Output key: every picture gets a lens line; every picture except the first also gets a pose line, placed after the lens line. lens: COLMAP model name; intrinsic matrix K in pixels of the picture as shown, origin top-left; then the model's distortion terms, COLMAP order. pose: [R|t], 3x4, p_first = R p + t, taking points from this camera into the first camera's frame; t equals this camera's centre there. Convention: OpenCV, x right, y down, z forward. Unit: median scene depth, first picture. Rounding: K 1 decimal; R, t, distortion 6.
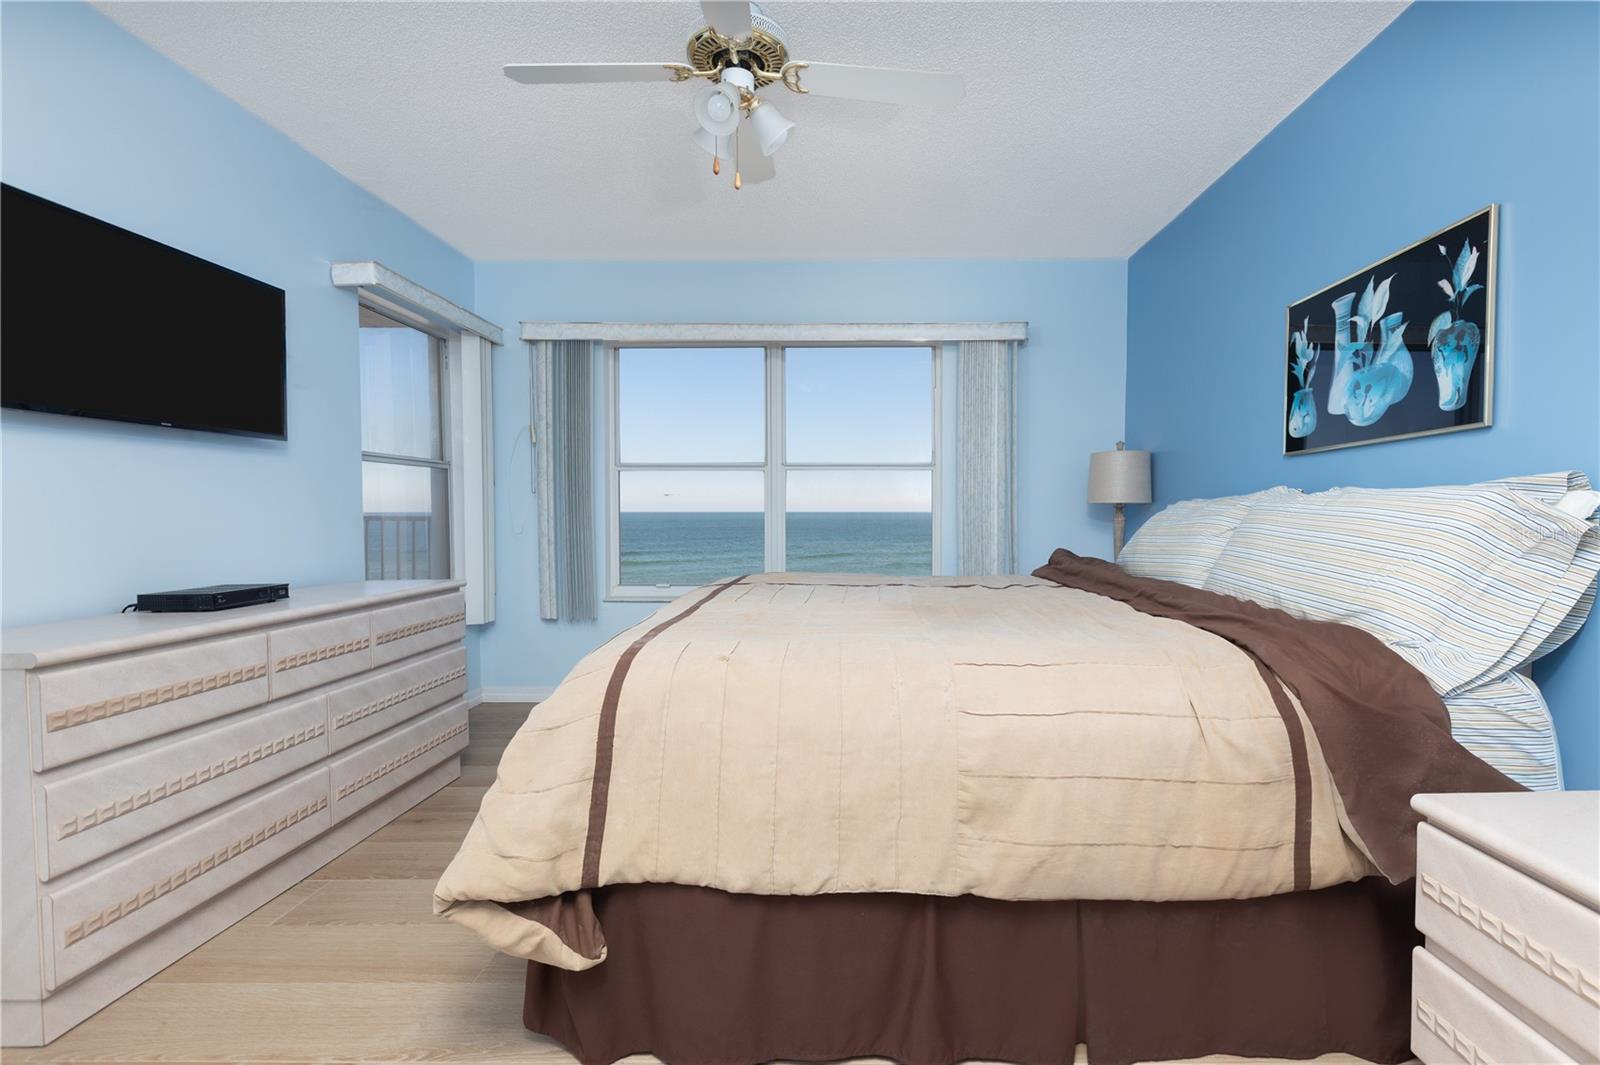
lens RADIAL K [[746.1, 0, 847.1], [0, 746.1, 533.6], [0, 0, 1]] dist [0.017364, -0.000610]
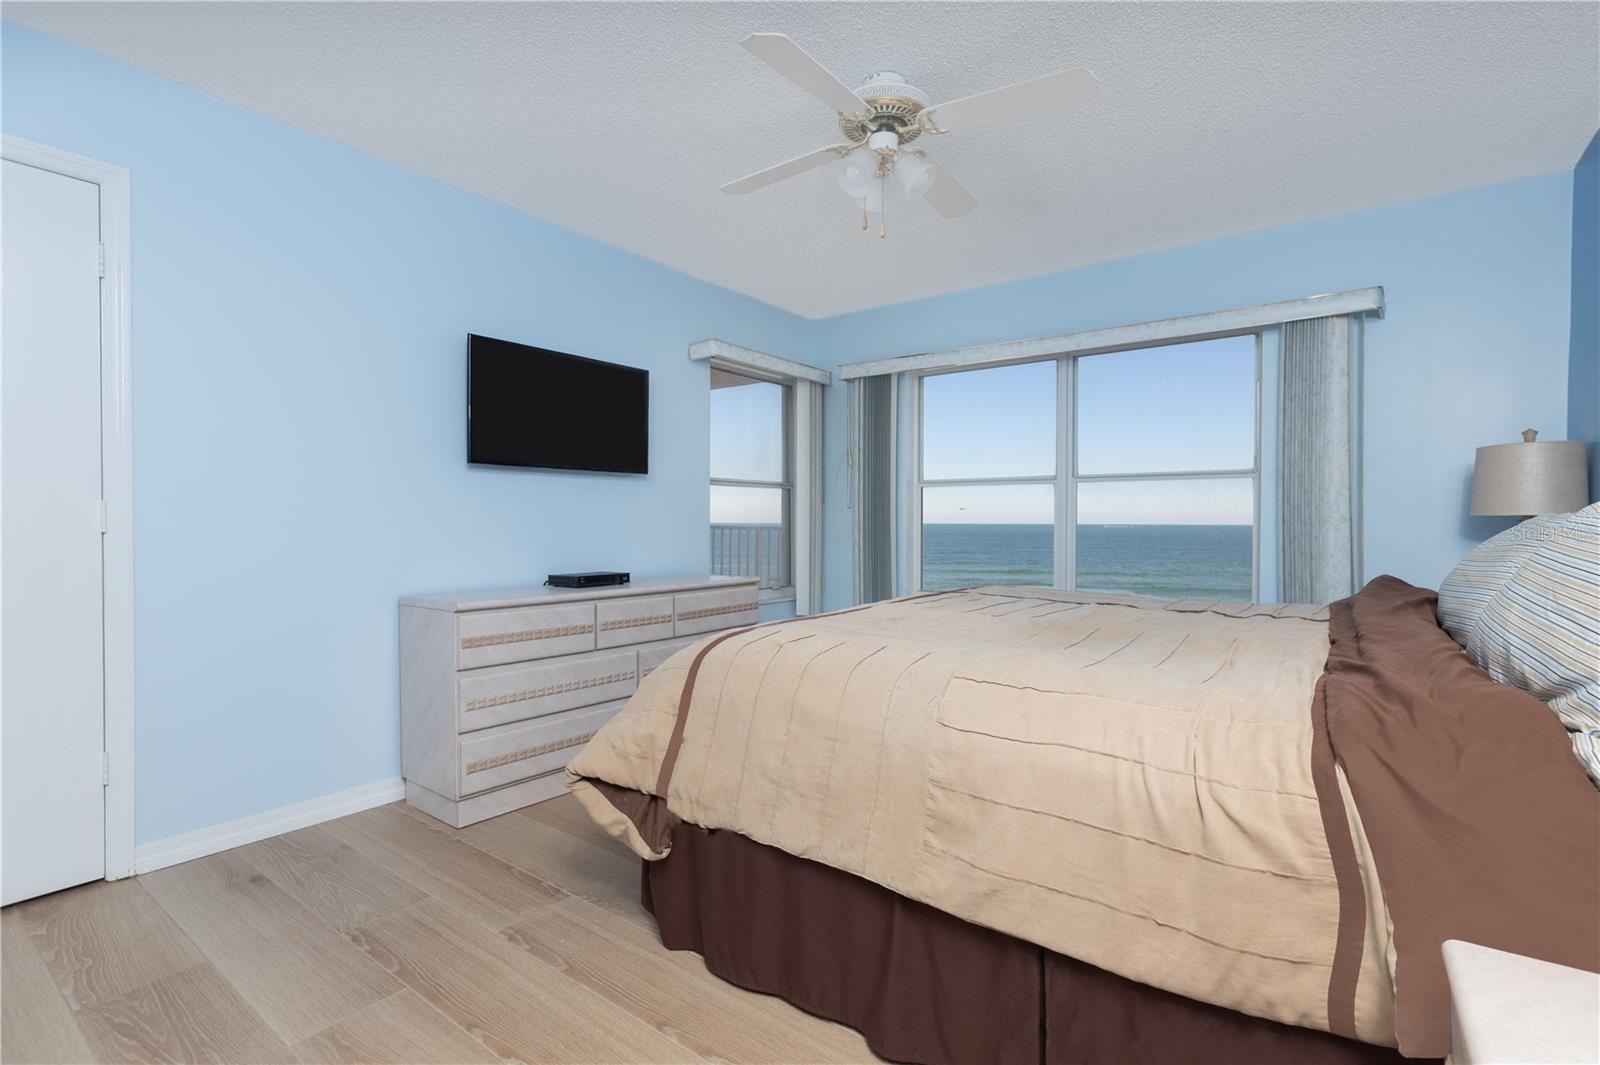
lens RADIAL K [[746.1, 0, 847.1], [0, 746.1, 533.6], [0, 0, 1]] dist [0.017364, -0.000610]
pose [[0.815462, 0.013035, -0.578663, 0.444437], [-0.022175, 0.999716, -0.008731, -0.005974], [0.578385, 0.019952, 0.815520, 0.063404]]
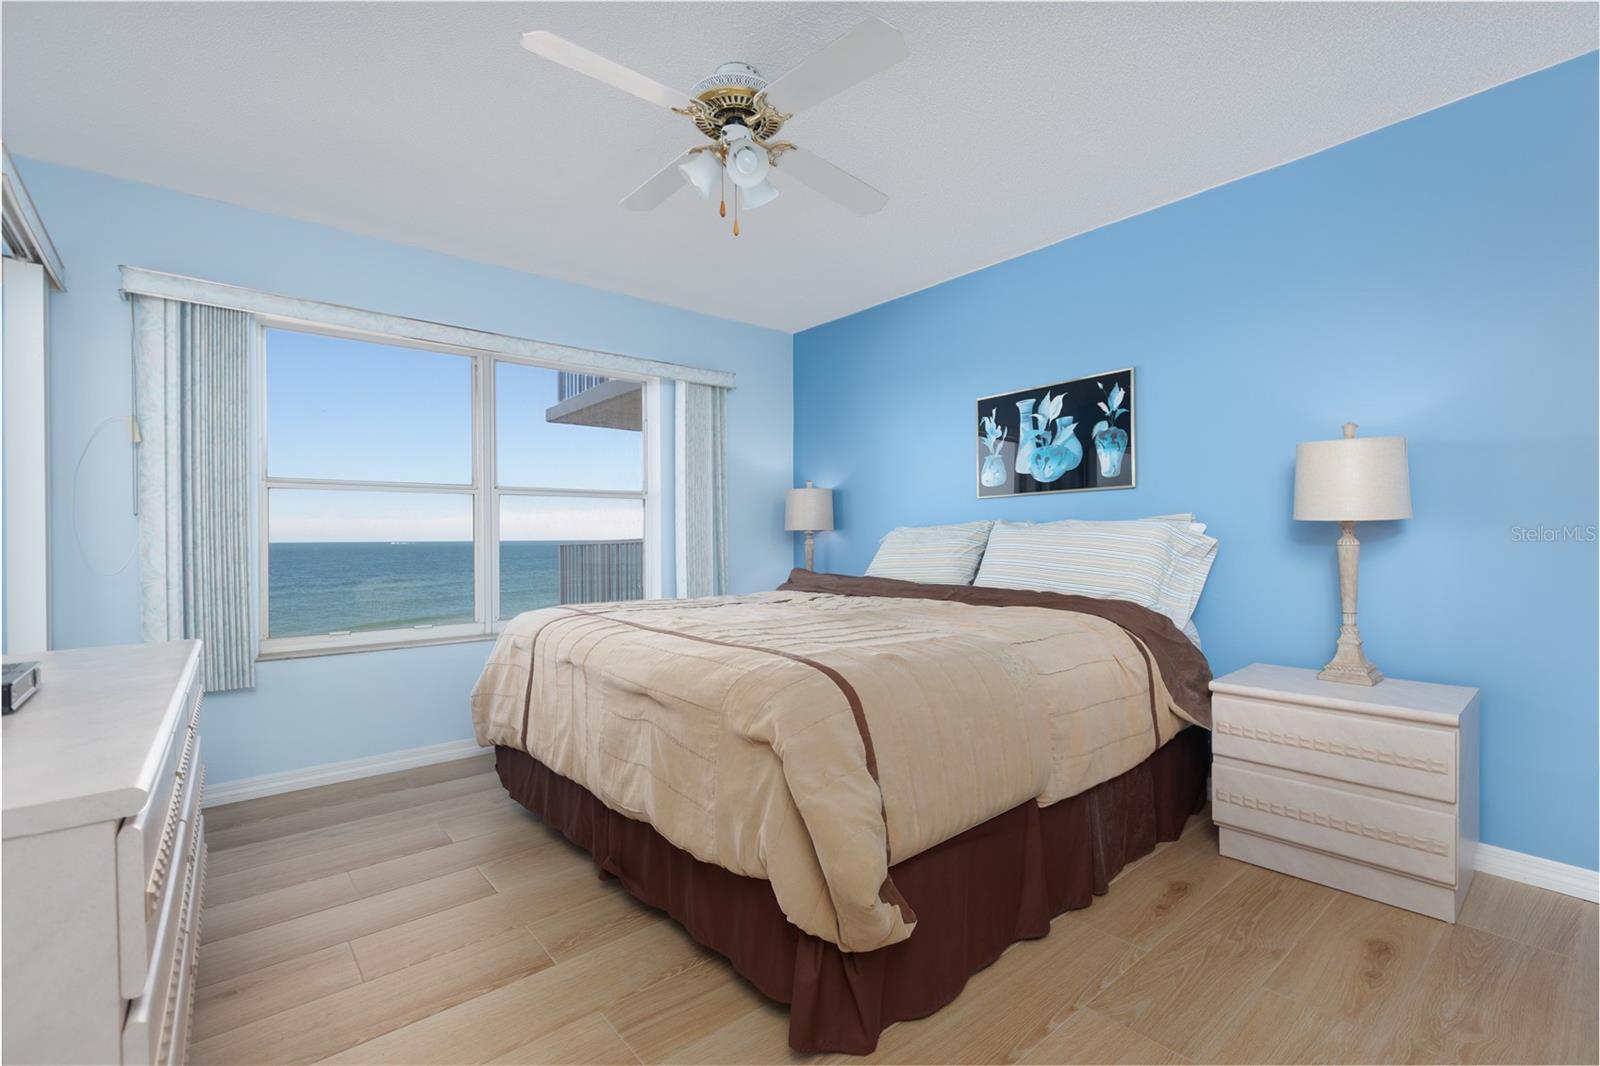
lens RADIAL K [[696.0, 0, 851.8], [0, 696.0, 538.3], [0, 0, 1]] dist [0.014223, -0.000154]
pose [[0.748261, -0.011121, 0.663311, -0.606013], [0.030438, 0.999382, -0.017581, -0.007942], [-0.662705, 0.033345, 0.748137, 0.152038]]
